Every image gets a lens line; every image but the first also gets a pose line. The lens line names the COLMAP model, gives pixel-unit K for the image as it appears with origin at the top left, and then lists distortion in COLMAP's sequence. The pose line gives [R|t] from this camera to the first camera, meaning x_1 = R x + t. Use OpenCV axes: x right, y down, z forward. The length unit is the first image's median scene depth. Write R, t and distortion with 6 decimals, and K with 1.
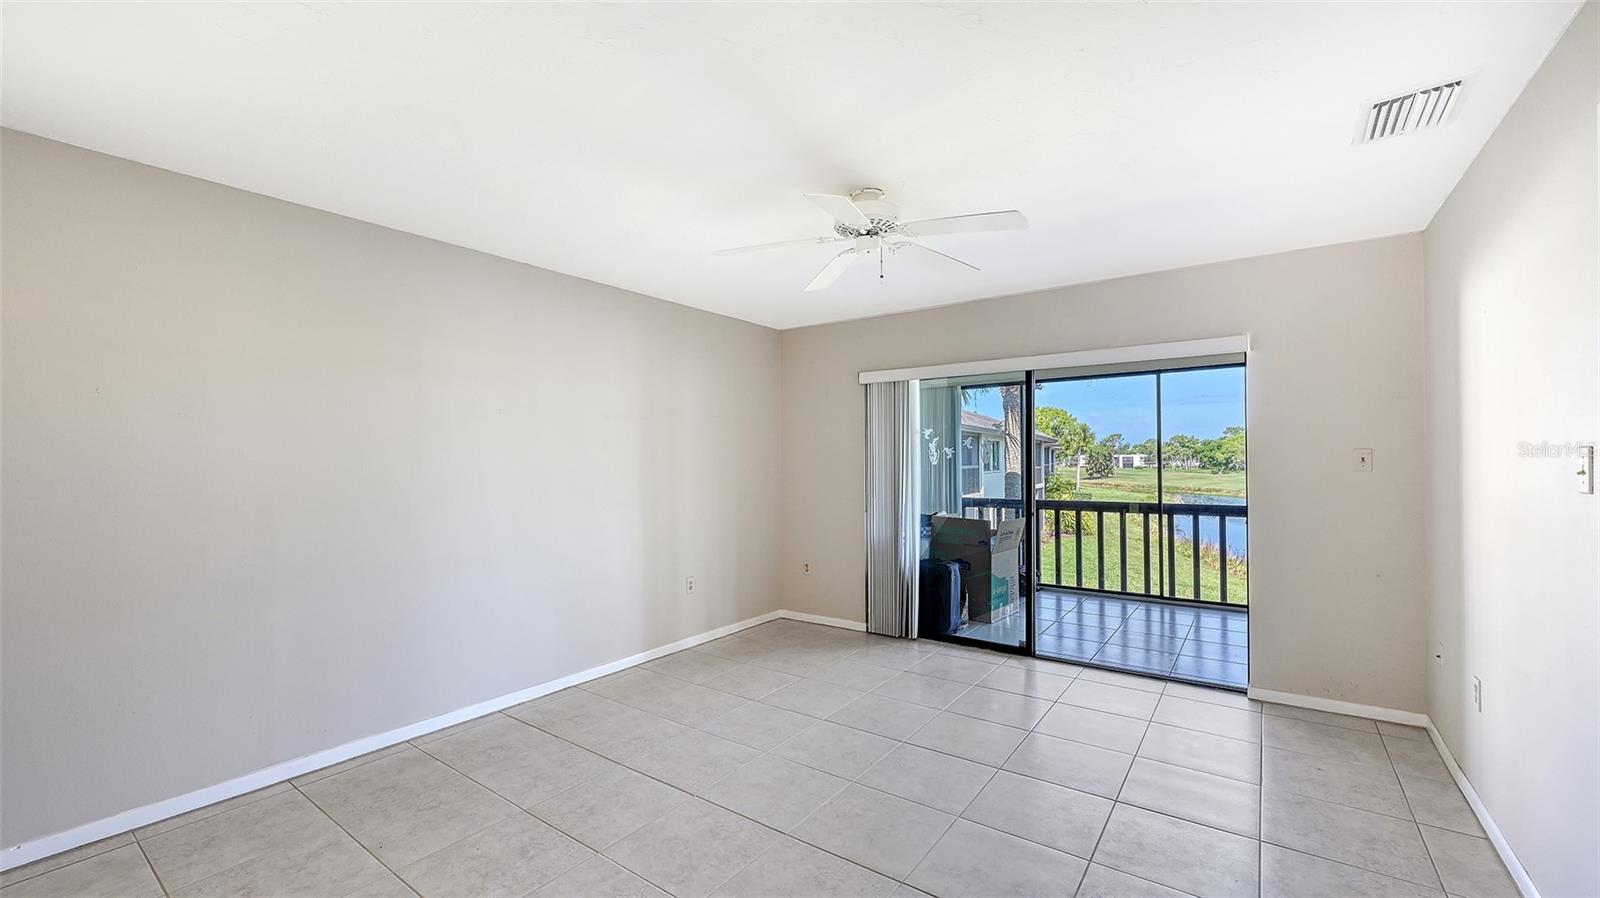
lens RADIAL K [[648.5, 0, 802.0], [0, 648.5, 444.8], [0, 0, 1]] dist [-0.002509, -0.000177]
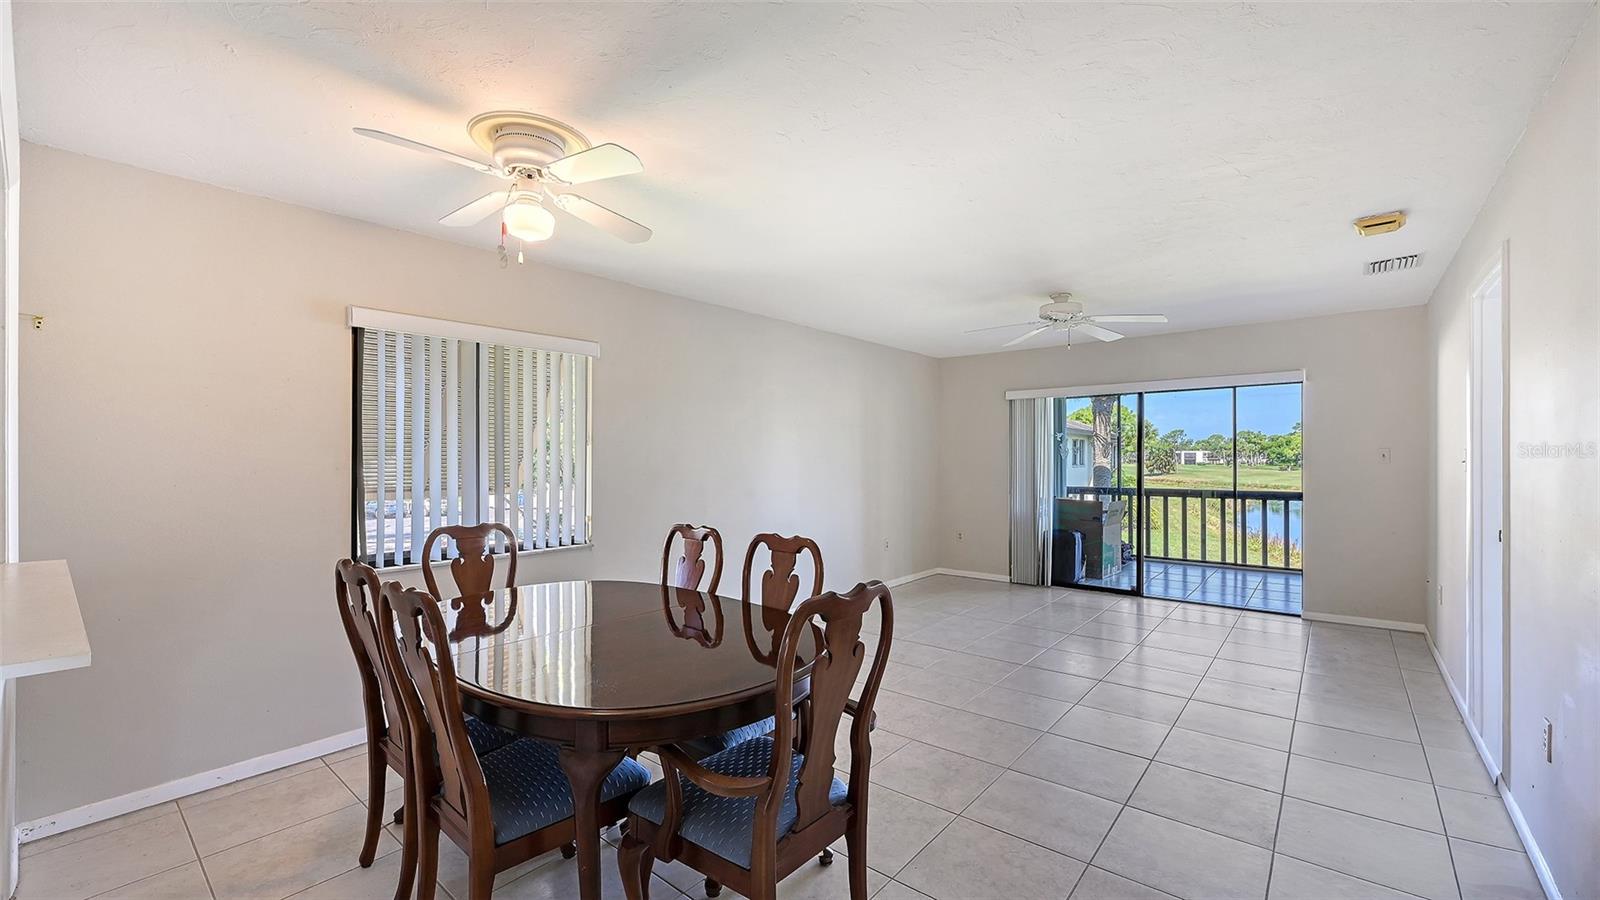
lens RADIAL K [[637.9, 0, 807.0], [0, 637.9, 450.3], [0, 0, 1]] dist [-0.003608, -0.000172]
pose [[0.997172, 0.000328, -0.075151, -0.189180], [0.000778, 0.999892, 0.014688, -0.006688], [0.075148, -0.014705, 0.997064, -0.305109]]
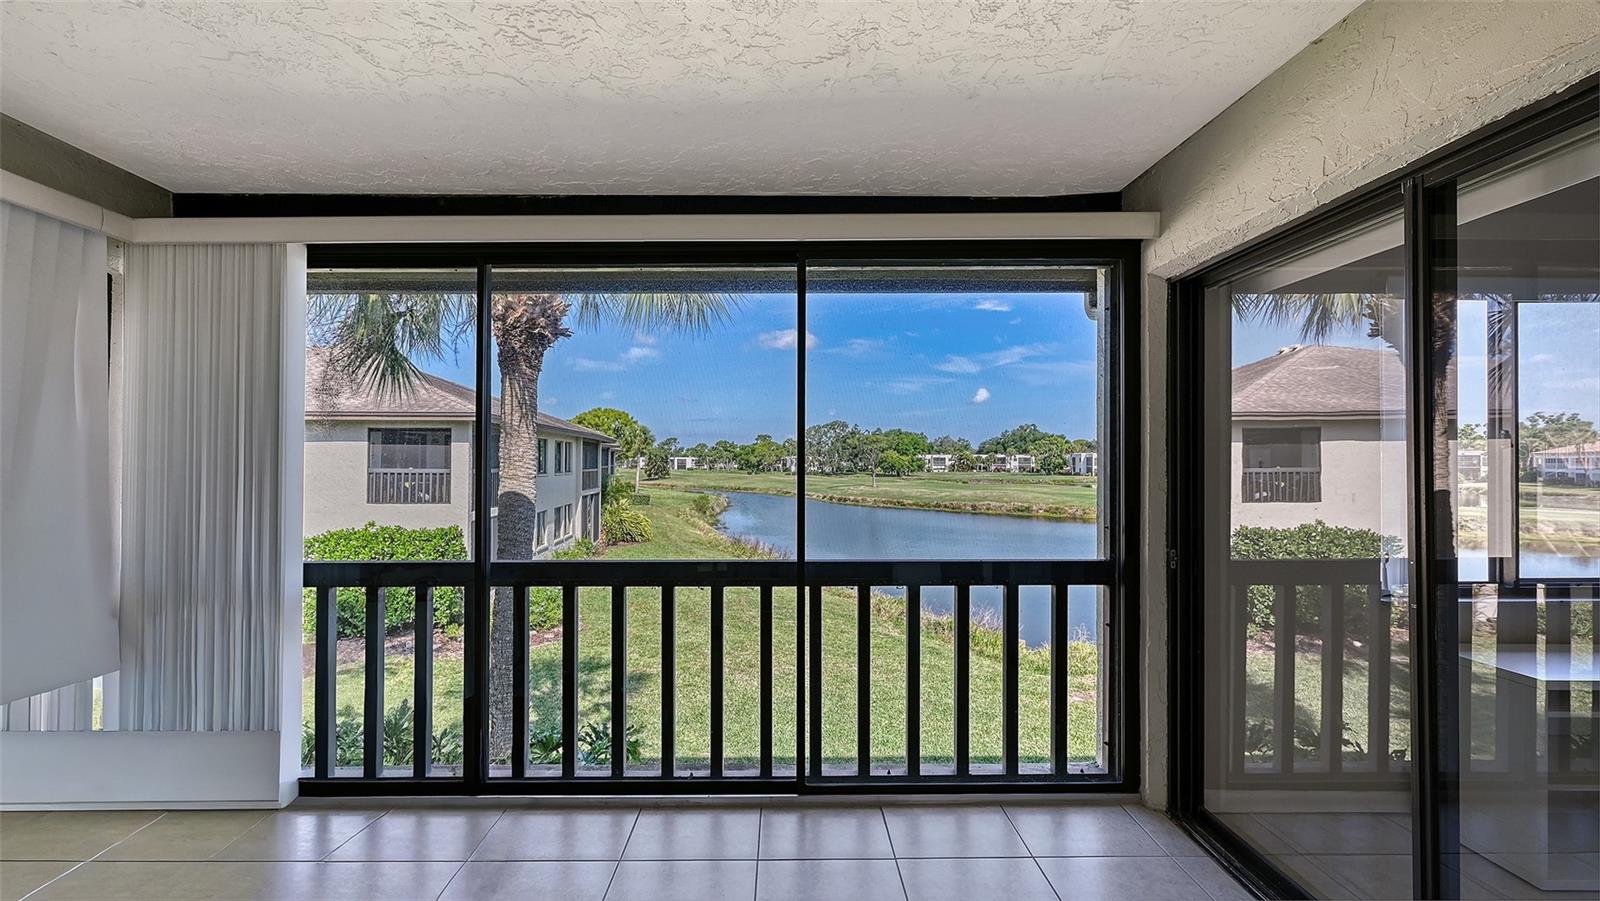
lens RADIAL K [[649.3, 0, 794.3], [0, 649.3, 464.7], [0, 0, 1]] dist [0.001243, 0.000113]
pose [[0.803356, 0.001817, 0.595497, 0.302080], [-0.018627, 0.999583, 0.022079, 0.016122], [-0.595208, -0.028829, 0.803054, 0.675547]]
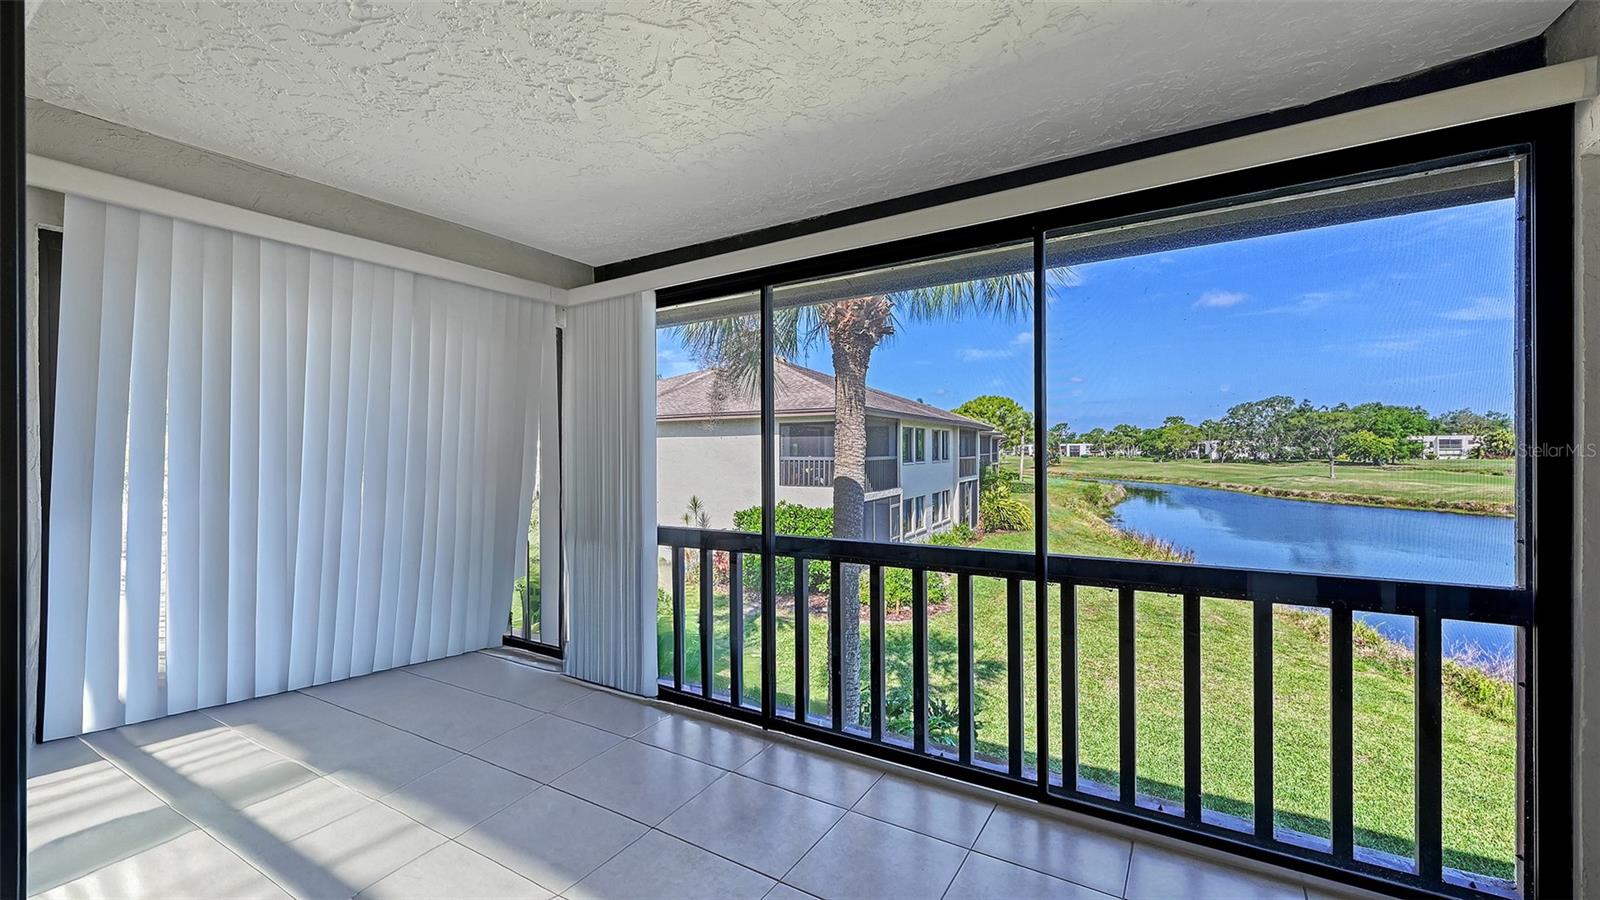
lens RADIAL K [[647.1, 0, 809.1], [0, 647.1, 457.0], [0, 0, 1]] dist [0.000117, 0.000559]
pose [[0.997126, -0.005133, 0.075587, 0.388215], [0.002548, 0.999410, 0.034254, 0.014584], [-0.075719, -0.033963, 0.996551, 0.628734]]
